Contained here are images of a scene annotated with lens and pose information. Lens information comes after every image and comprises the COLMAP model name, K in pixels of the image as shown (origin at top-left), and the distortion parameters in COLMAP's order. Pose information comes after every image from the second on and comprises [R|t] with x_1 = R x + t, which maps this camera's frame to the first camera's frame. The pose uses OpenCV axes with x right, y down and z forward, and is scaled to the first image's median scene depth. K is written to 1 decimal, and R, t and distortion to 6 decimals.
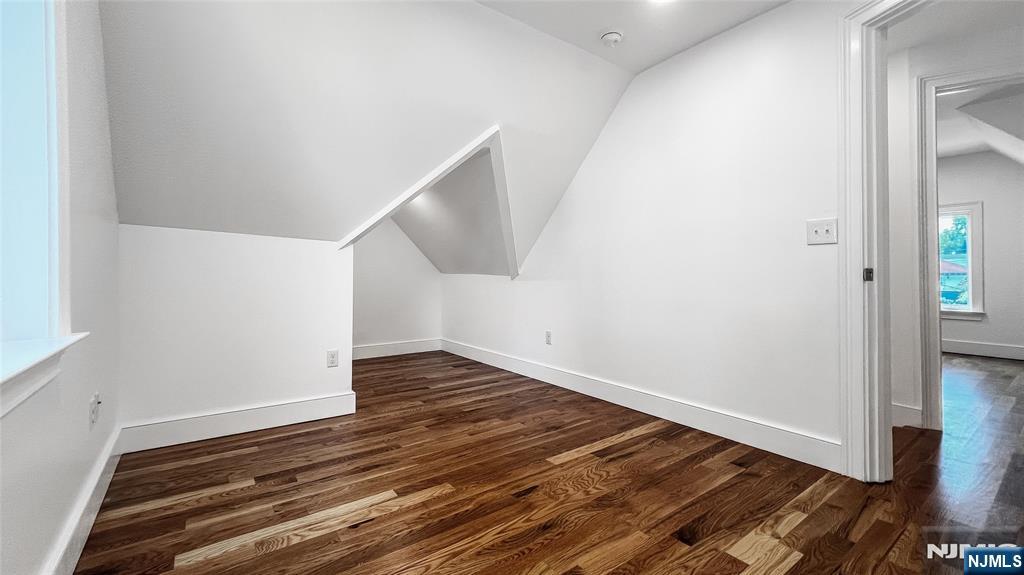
lens RADIAL K [[427.1, 0, 510.5], [0, 427.1, 280.4], [0, 0, 1]] dist [-0.000800, 0.000106]
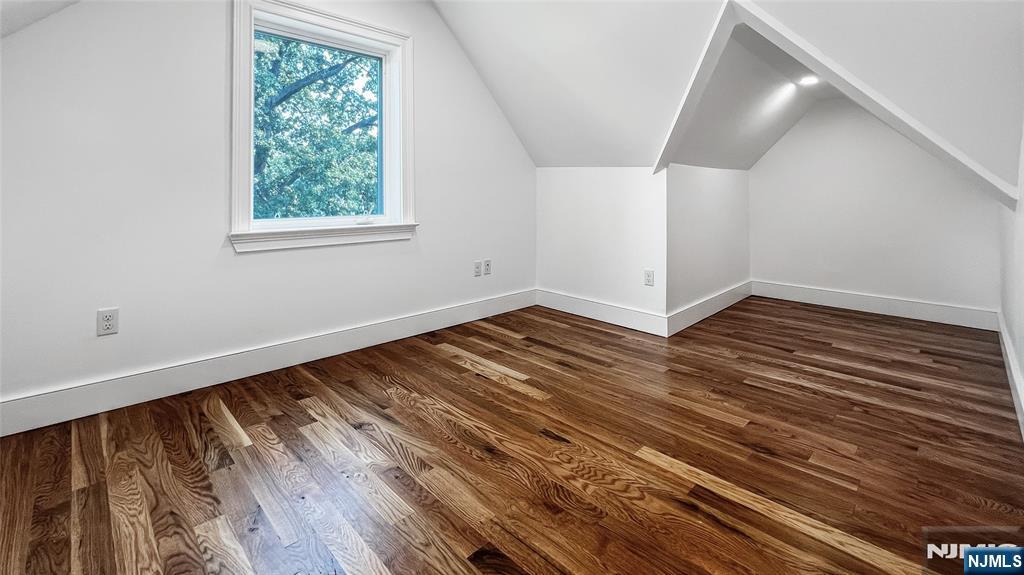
lens RADIAL K [[448.9, 0, 510.4], [0, 448.9, 285.7], [0, 0, 1]] dist [-0.002826, -0.000102]
pose [[0.125328, 0.193142, -0.973134, 0.815227], [-0.015527, 0.981129, 0.192730, -0.002348], [0.991994, -0.009045, 0.125962, 0.721314]]
